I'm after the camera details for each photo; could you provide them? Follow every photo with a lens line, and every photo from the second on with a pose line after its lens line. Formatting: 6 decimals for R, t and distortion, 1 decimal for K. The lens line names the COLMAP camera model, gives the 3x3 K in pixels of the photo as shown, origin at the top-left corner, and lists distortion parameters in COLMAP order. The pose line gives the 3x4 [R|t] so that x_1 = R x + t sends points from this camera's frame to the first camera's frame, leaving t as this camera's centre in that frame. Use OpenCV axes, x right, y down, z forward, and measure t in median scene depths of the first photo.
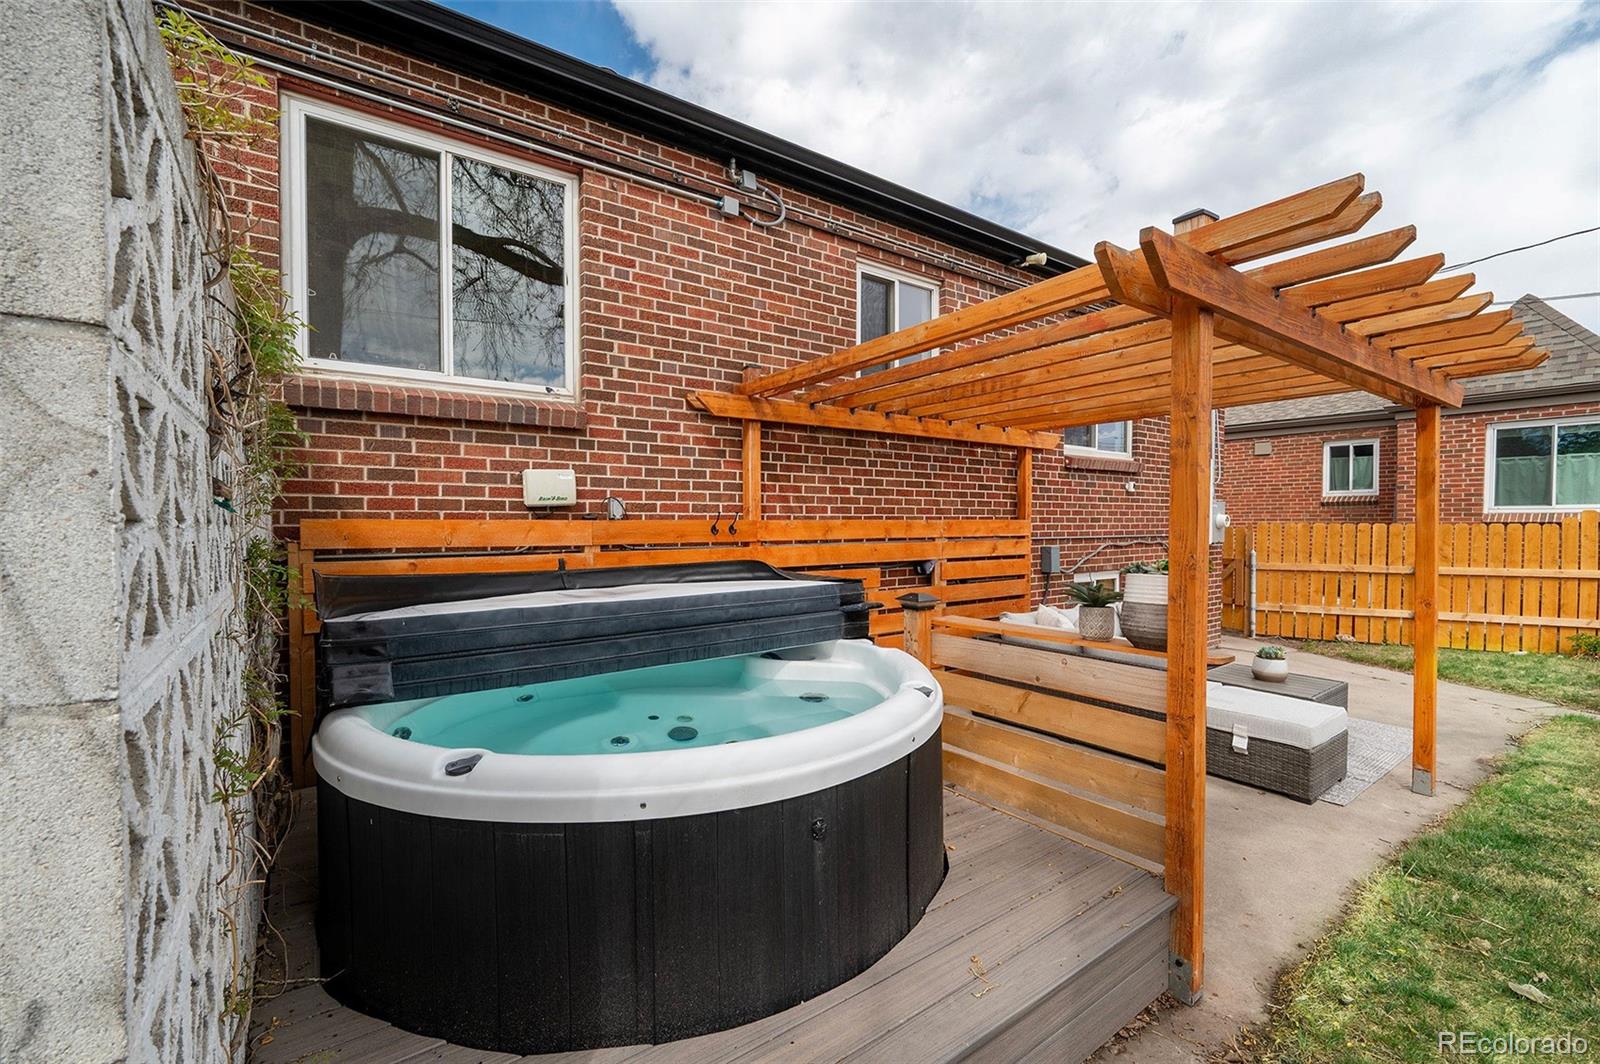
lens RADIAL K [[673.8, 0, 800.0], [0, 673.8, 532.0], [0, 0, 1]] dist [-0.001400, -0.000107]
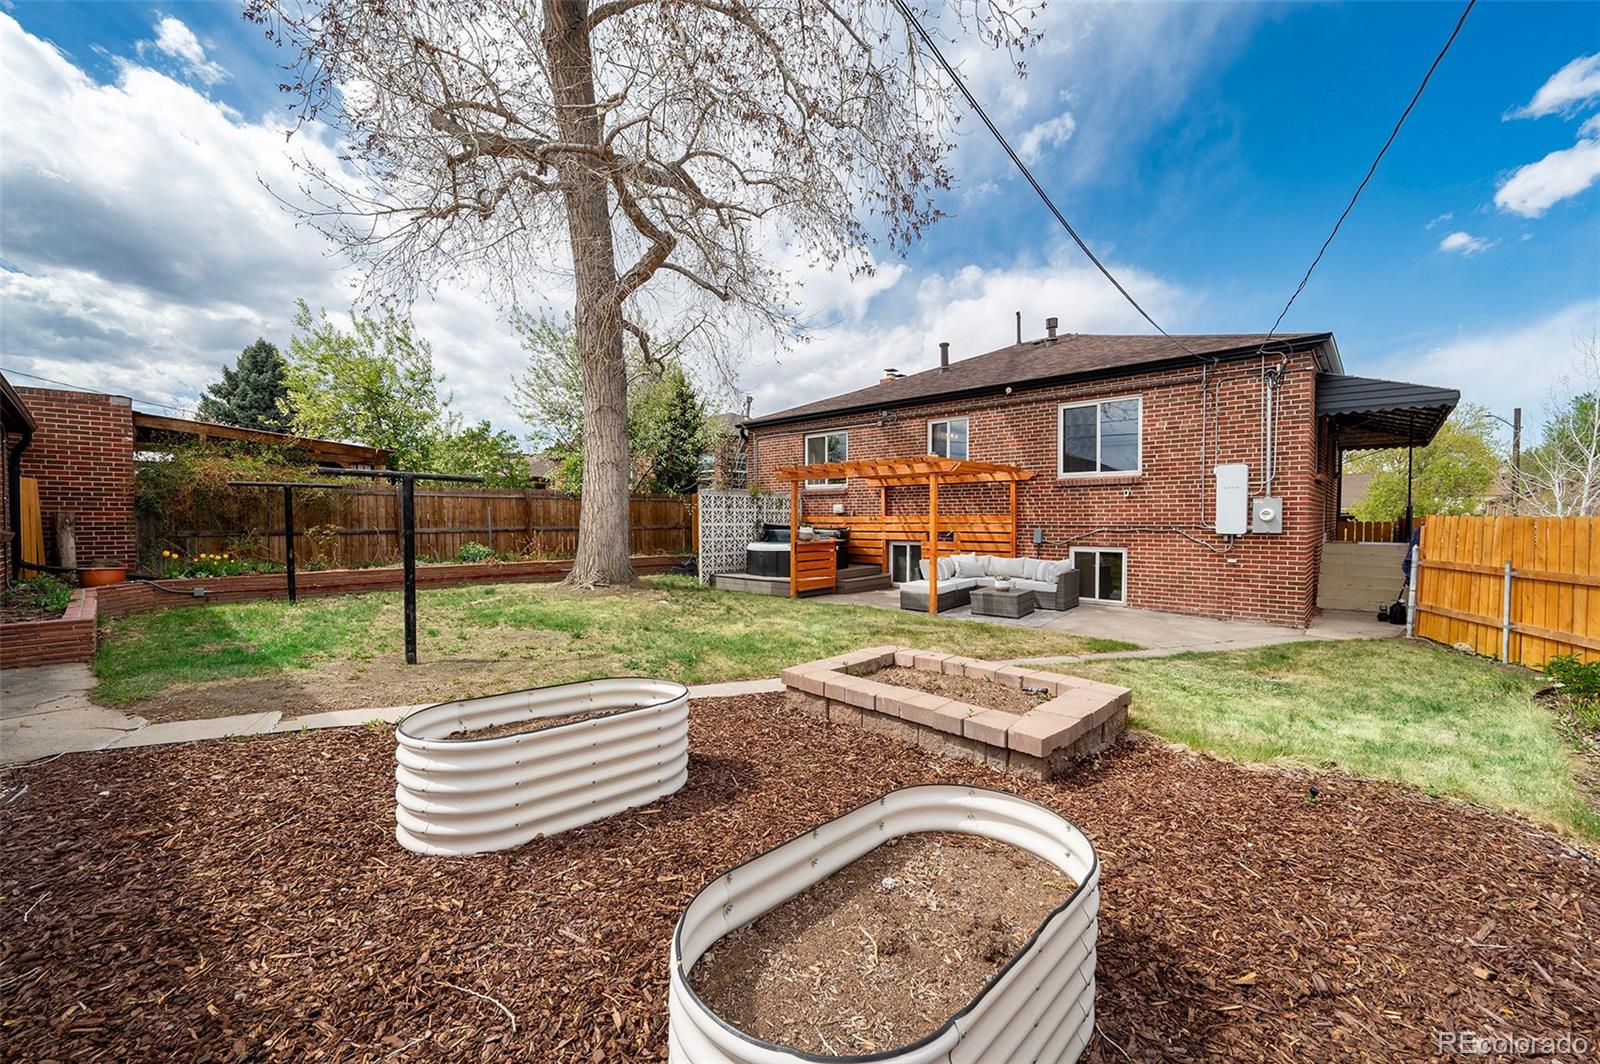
lens RADIAL K [[634.2, 0, 800.0], [0, 634.2, 532.0], [0, 0, 1]] dist [-0.000415, -0.000125]
pose [[0.229836, 0.024887, -0.972911, 2.340922], [-0.012898, 0.999663, 0.022525, -0.003652], [0.973144, 0.007371, 0.230080, -0.093603]]
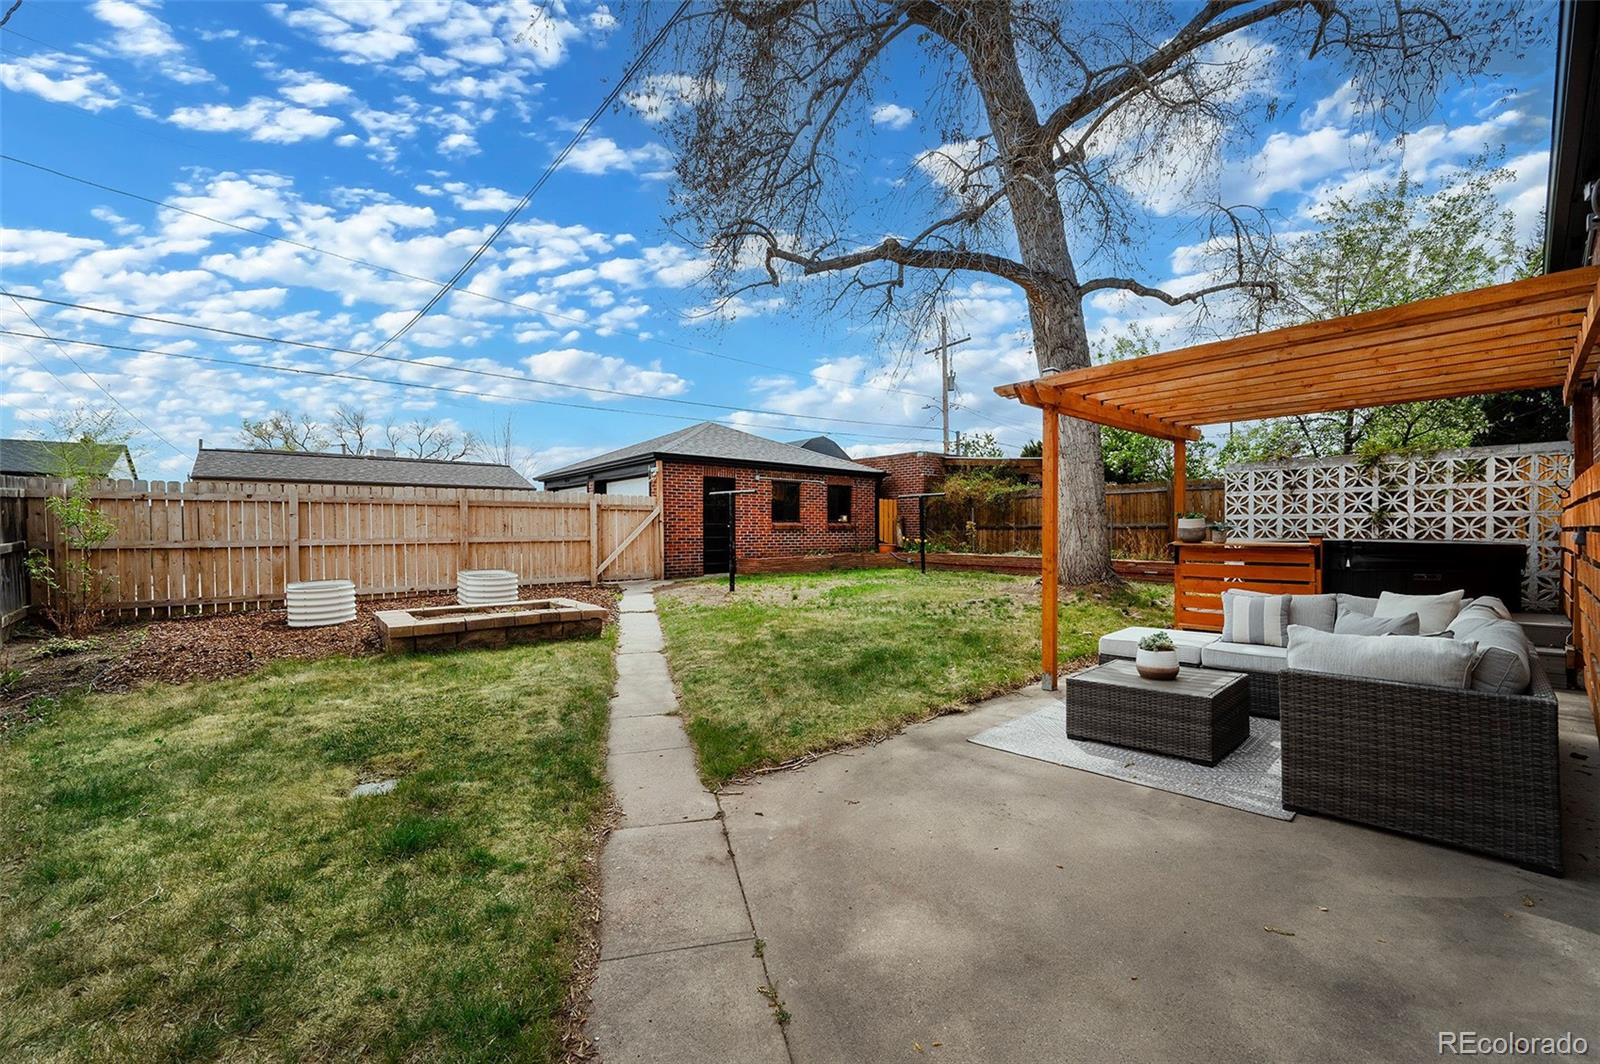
lens RADIAL K [[634.2, 0, 800.0], [0, 634.2, 532.0], [0, 0, 1]] dist [-0.000415, -0.000125]
pose [[-0.994416, 0.006583, -0.105330, 1.138294], [0.004565, 0.999802, 0.019386, 0.029180], [0.105437, 0.018797, -0.994248, 1.590924]]
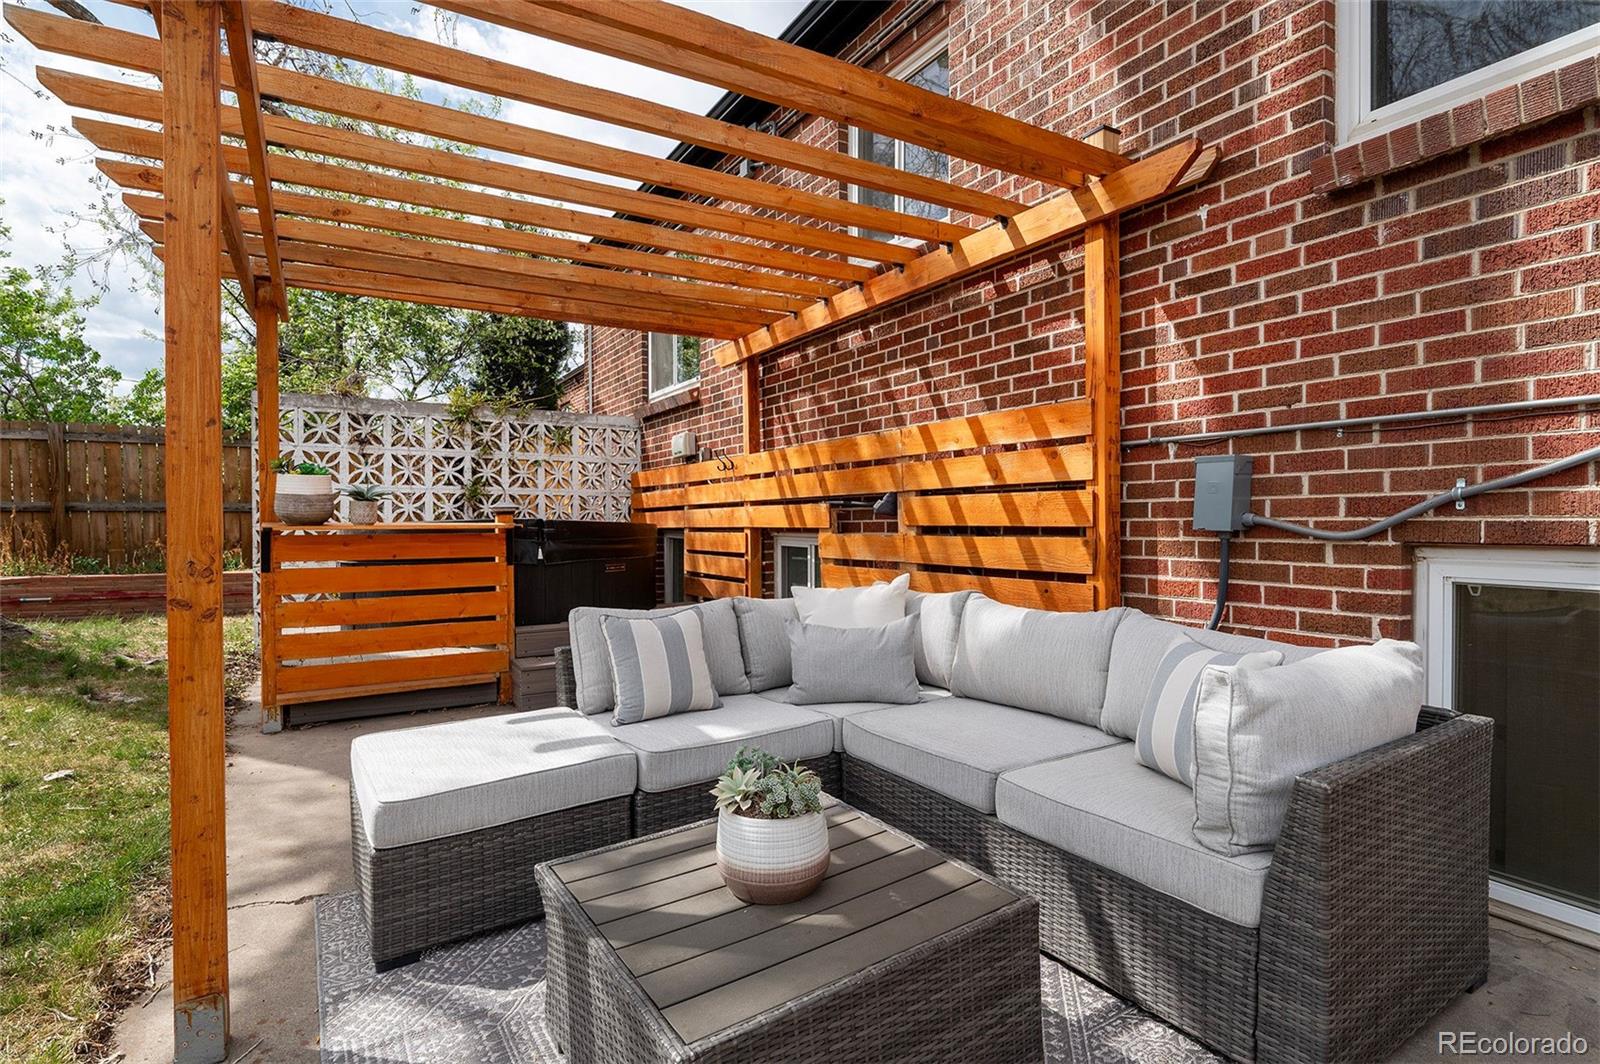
lens RADIAL K [[796.7, 0, 800.0], [0, 796.7, 532.0], [0, 0, 1]] dist [-0.002863, -0.000572]
pose [[-0.084077, 0.014586, -0.996352, 0.950561], [-0.010936, 0.999819, 0.015560, 0.066728], [0.996399, 0.012204, -0.083903, 0.967791]]
